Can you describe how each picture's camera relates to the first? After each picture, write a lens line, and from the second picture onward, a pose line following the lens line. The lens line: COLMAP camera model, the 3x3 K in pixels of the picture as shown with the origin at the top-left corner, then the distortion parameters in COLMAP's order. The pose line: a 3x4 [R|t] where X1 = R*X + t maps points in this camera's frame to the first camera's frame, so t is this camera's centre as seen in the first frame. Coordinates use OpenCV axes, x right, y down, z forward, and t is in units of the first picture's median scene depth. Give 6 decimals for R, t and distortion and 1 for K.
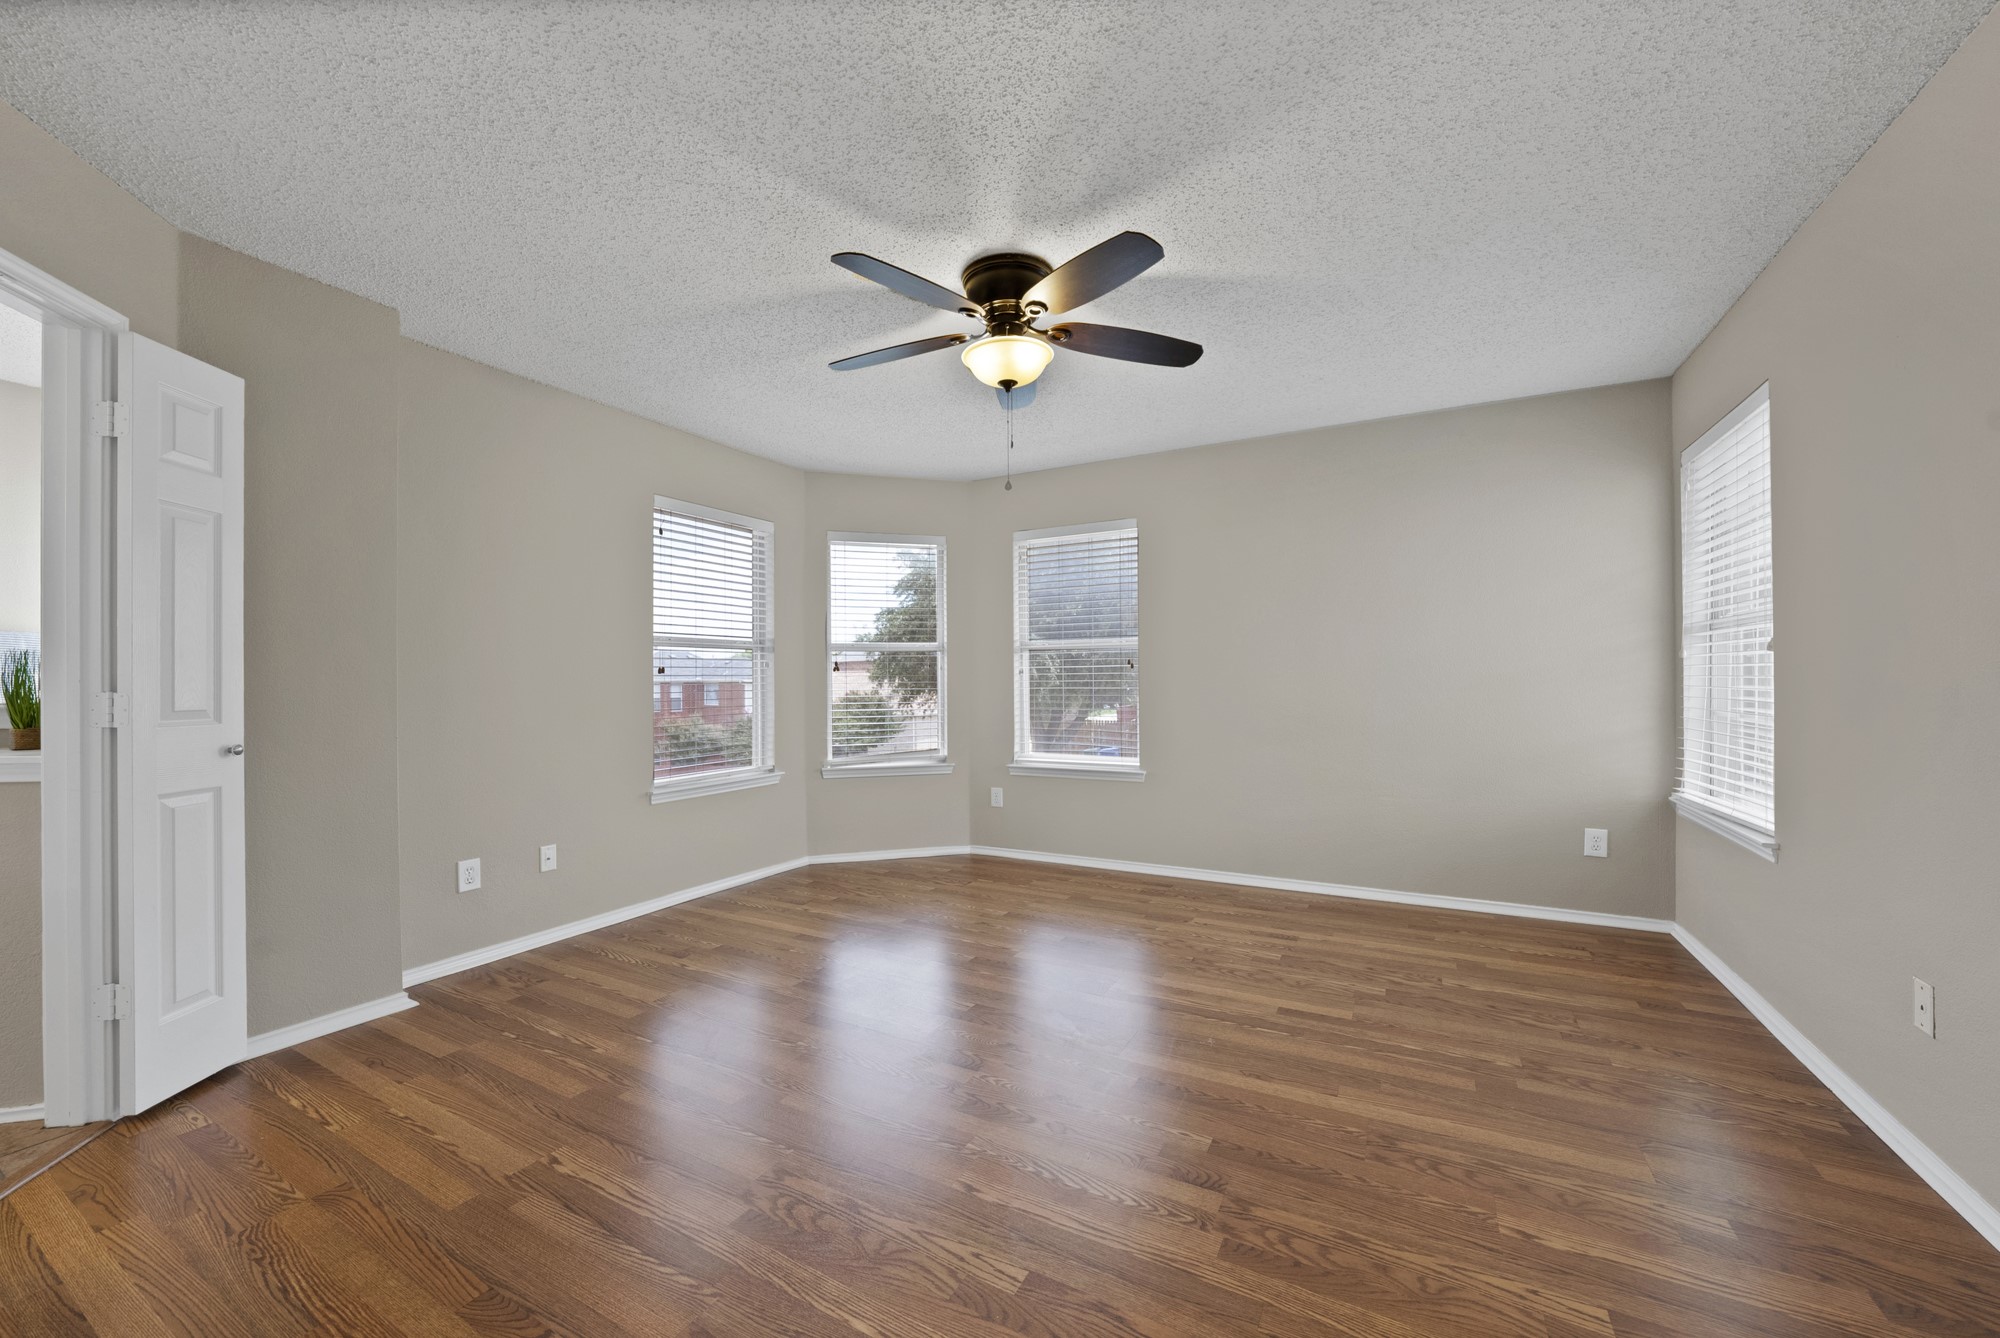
lens RADIAL K [[728.9, 0, 995.5], [0, 728.9, 677.8], [0, 0, 1]] dist [-0.000369, 0.000083]
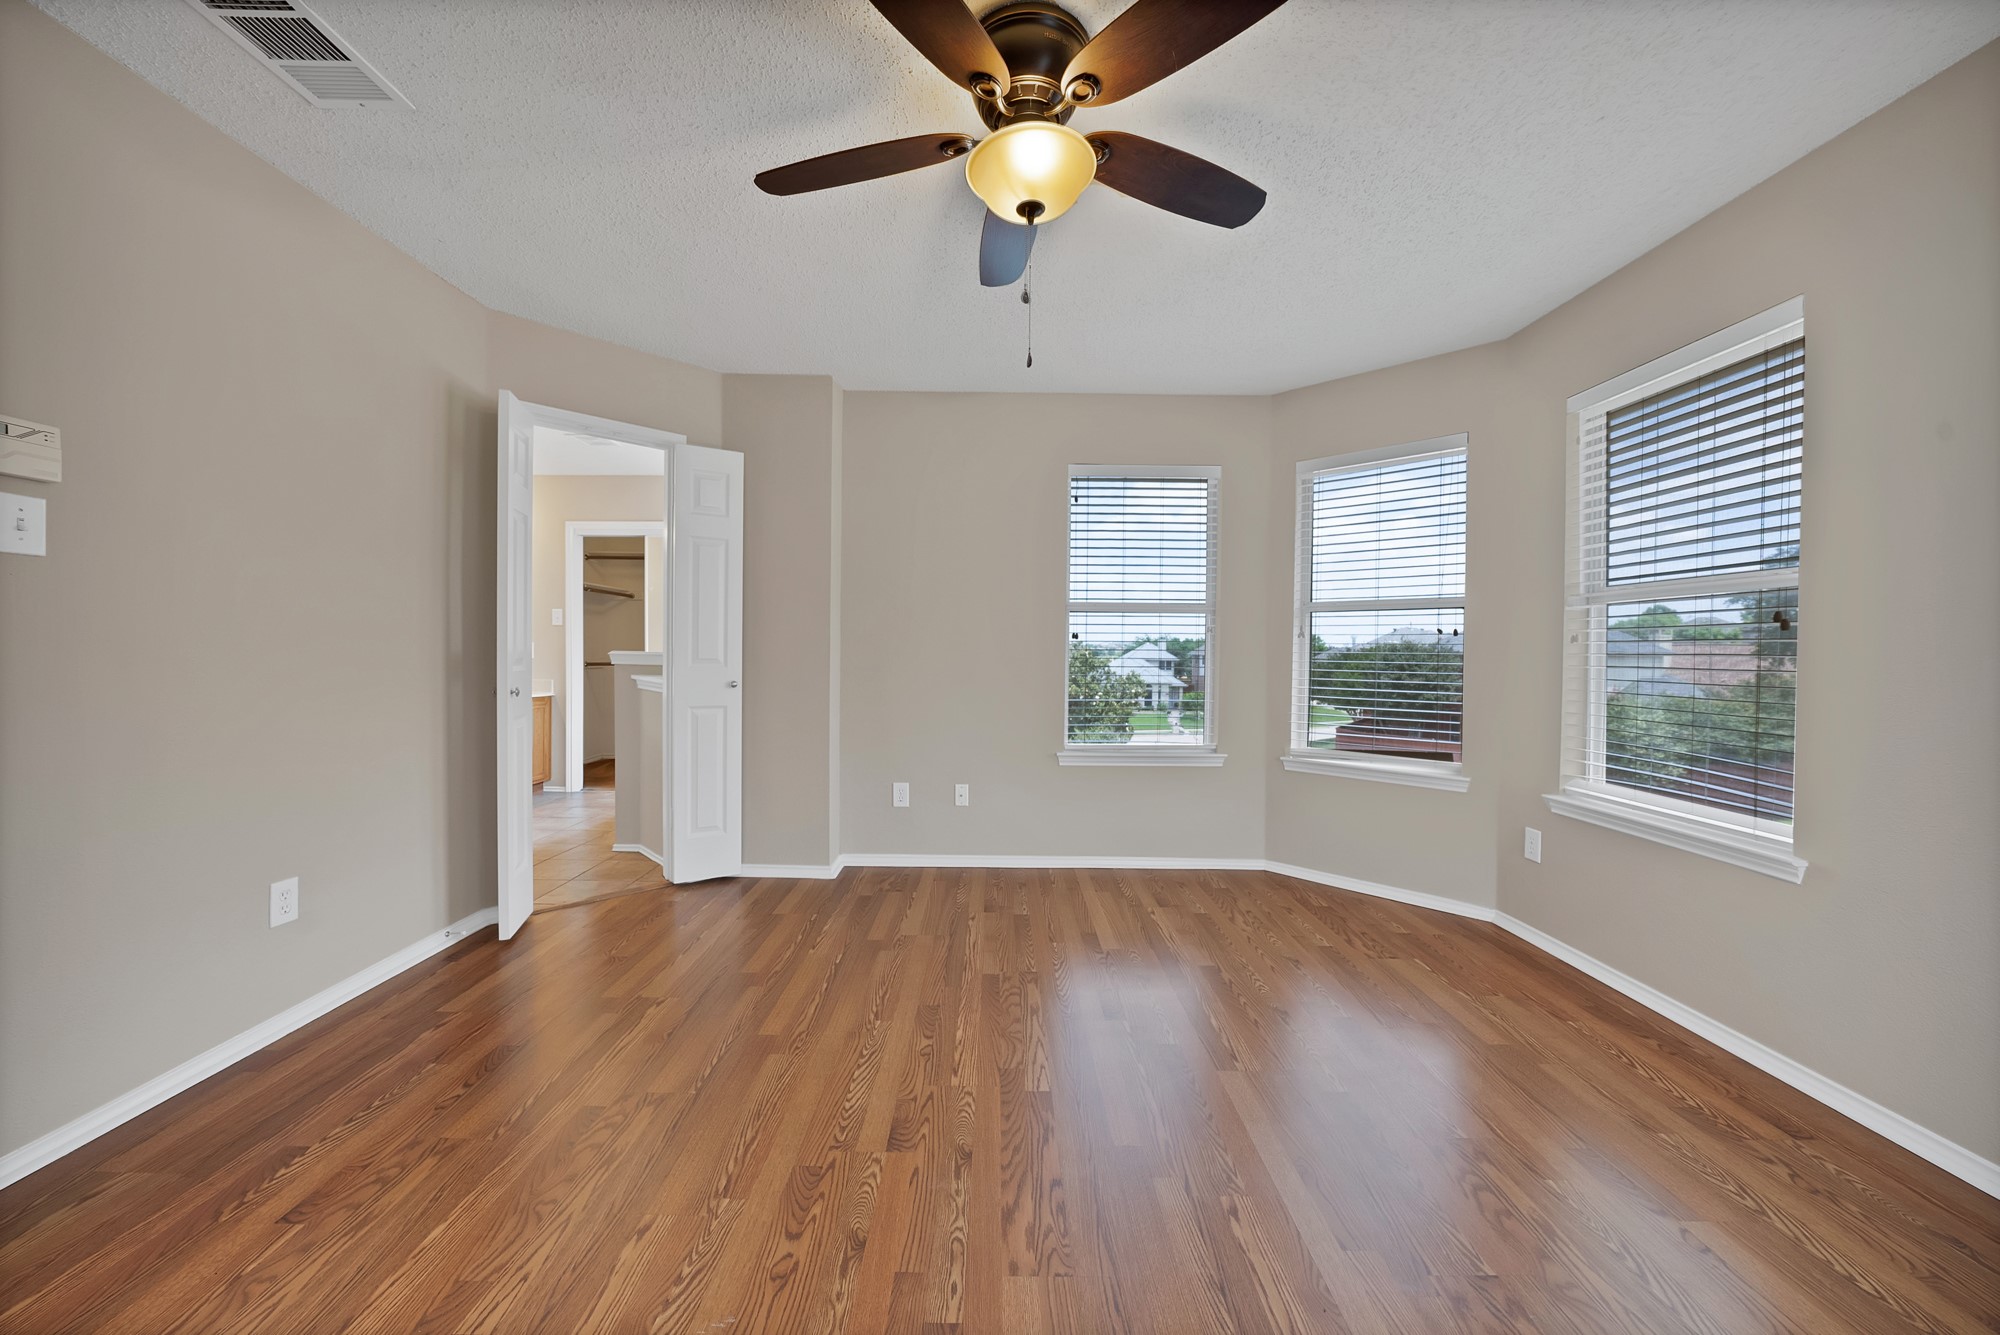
lens RADIAL K [[735.2, 0, 998.3], [0, 735.2, 661.2], [0, 0, 1]] dist [-0.018693, 0.000272]
pose [[0.496580, 0.026346, -0.867591, 0.457190], [-0.008213, 0.999637, 0.025655, -0.000660], [0.867952, -0.005614, 0.496617, 0.476611]]
